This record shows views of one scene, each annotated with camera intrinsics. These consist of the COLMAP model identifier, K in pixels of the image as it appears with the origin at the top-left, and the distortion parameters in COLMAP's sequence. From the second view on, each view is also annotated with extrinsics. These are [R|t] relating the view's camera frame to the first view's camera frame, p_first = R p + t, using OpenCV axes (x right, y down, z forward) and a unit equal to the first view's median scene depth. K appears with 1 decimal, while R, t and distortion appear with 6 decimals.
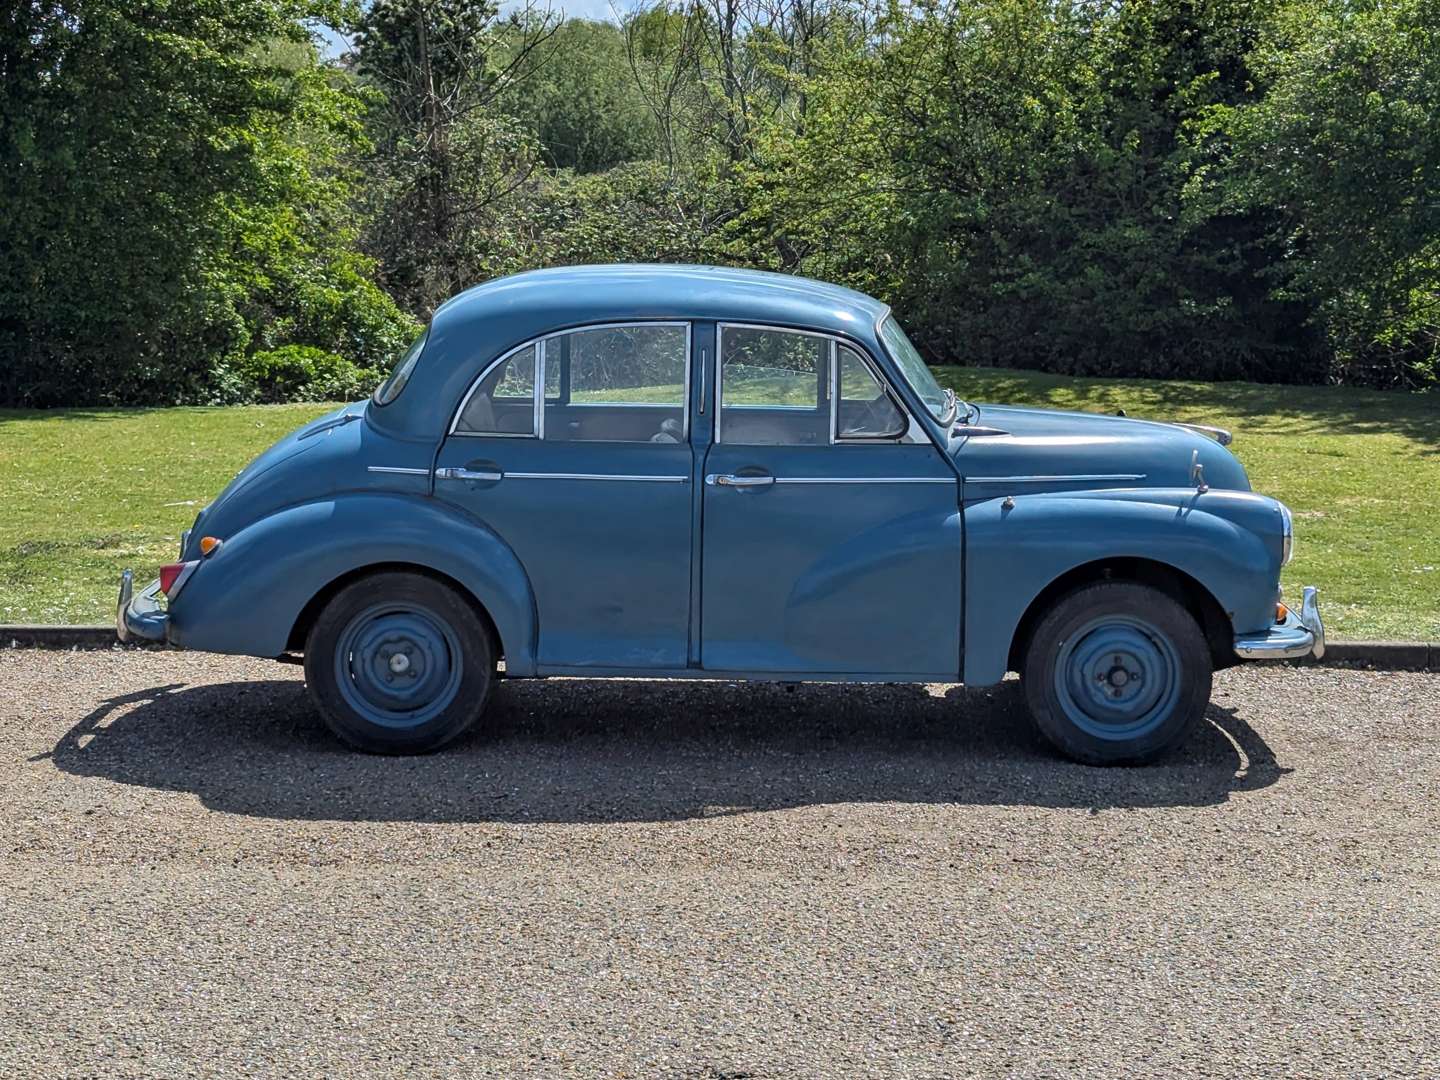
lens RADIAL K [[2741.2, 0, 728.2], [0, 2741.2, 435.3], [0, 0, 1]] dist [0.352479, -1.718588]
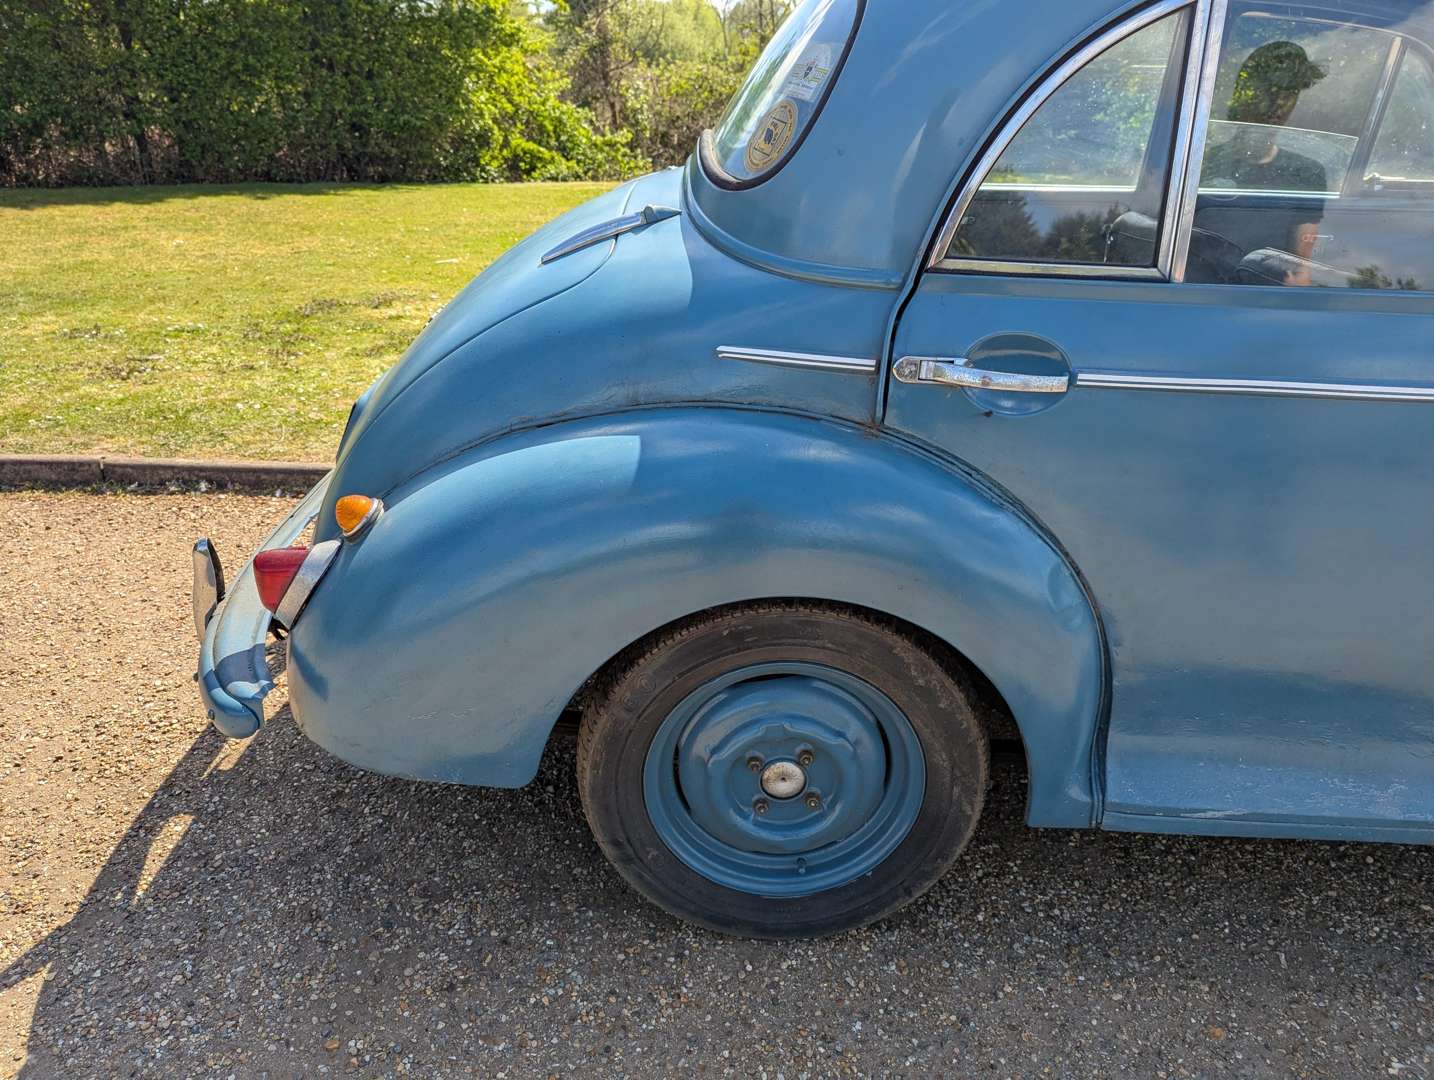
lens RADIAL K [[1022.0, 0, 717.0], [0, 1022.0, 540.0], [0, 0, 1]] dist [0.049477, -0.031788]
pose [[0.999816, 0.006923, 0.017907, -0.111152], [-0.012209, 0.949114, 0.314697, -0.007470], [-0.014817, -0.314857, 0.949023, 0.707482]]
